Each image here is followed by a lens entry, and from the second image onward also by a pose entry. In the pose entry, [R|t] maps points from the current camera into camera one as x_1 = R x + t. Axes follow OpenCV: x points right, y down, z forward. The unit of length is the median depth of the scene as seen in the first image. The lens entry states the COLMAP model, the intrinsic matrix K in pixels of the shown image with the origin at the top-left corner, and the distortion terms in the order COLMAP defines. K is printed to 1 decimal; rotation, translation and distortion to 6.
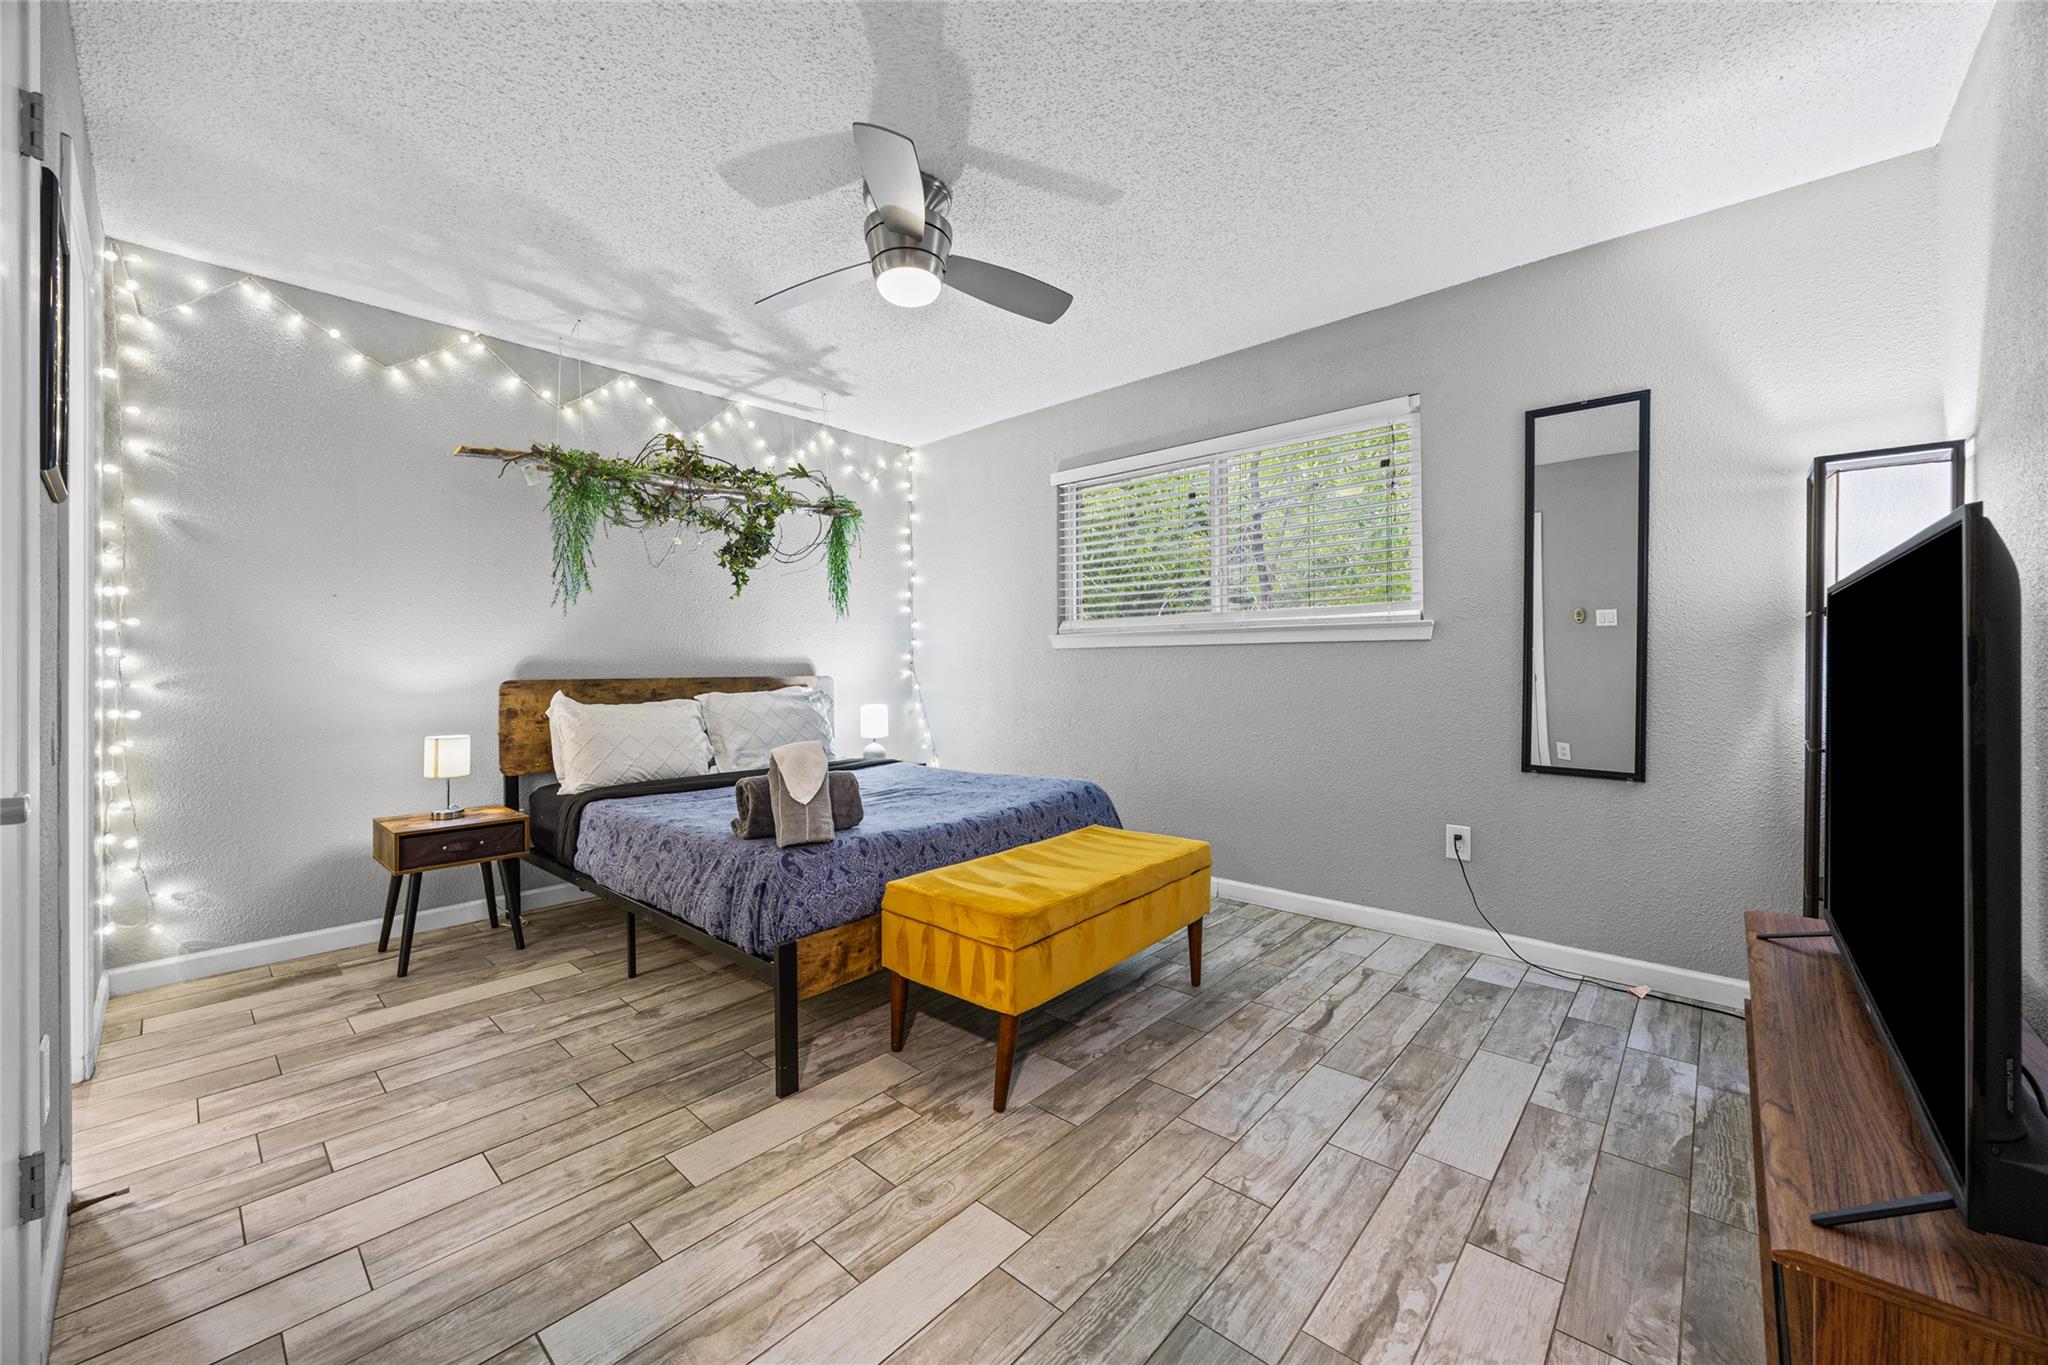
lens RADIAL K [[774.6, 0, 1023.4], [0, 774.6, 673.6], [0, 0, 1]] dist [-0.006852, 0.000620]
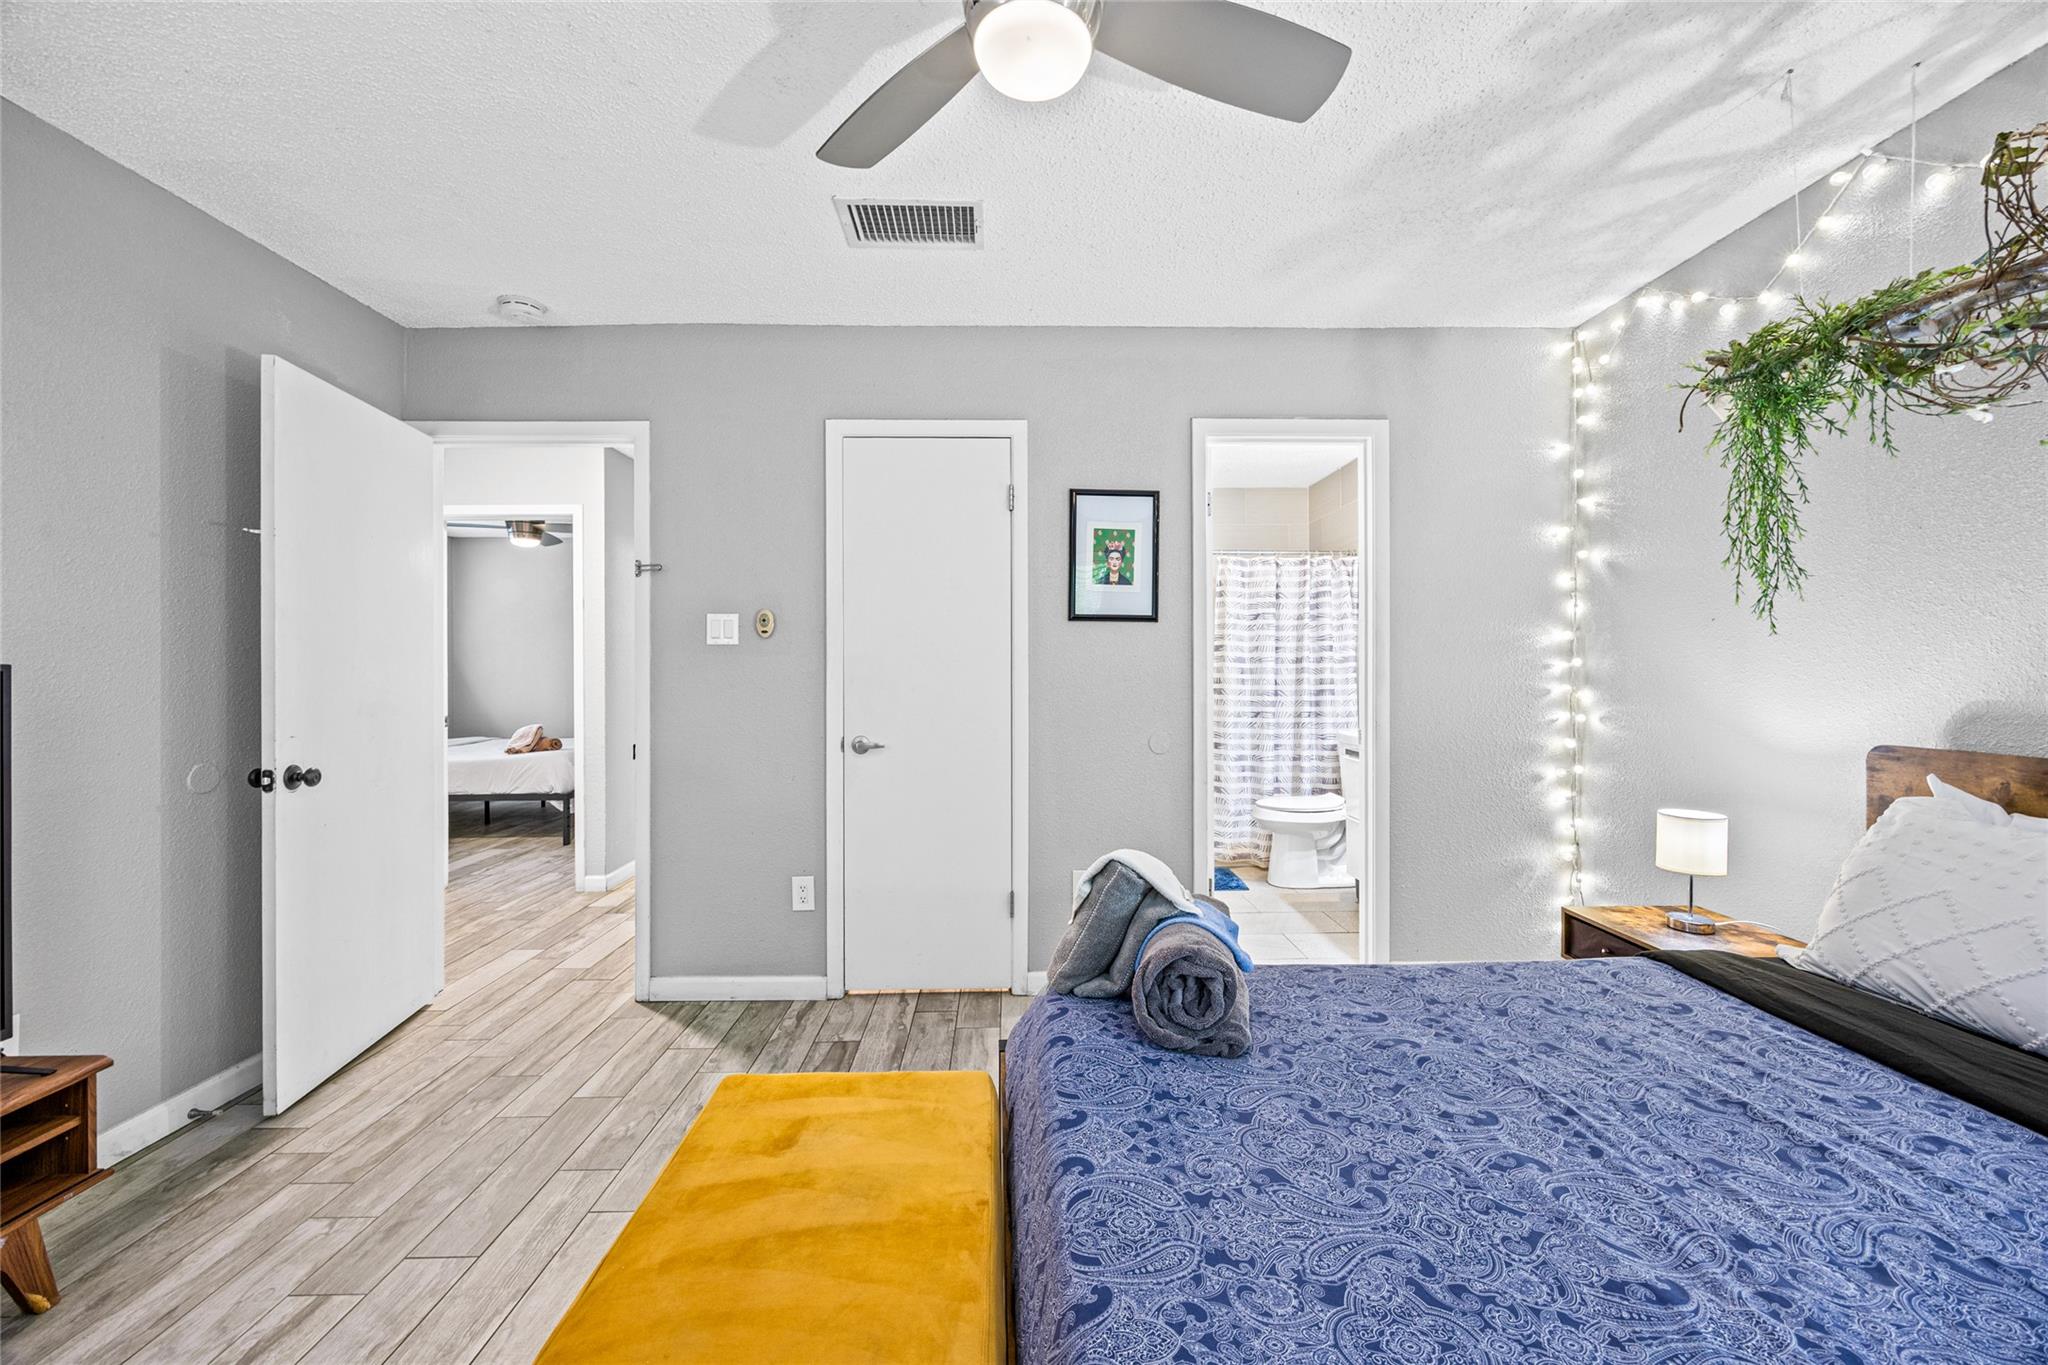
lens RADIAL K [[774.6, 0, 1021.7], [0, 774.6, 674.2], [0, 0, 1]] dist [-0.006852, 0.000620]
pose [[-0.723939, 0.015312, -0.689694, 0.185831], [0.007271, 0.999867, 0.014566, -0.063191], [0.689826, 0.005530, -0.723954, 1.112521]]
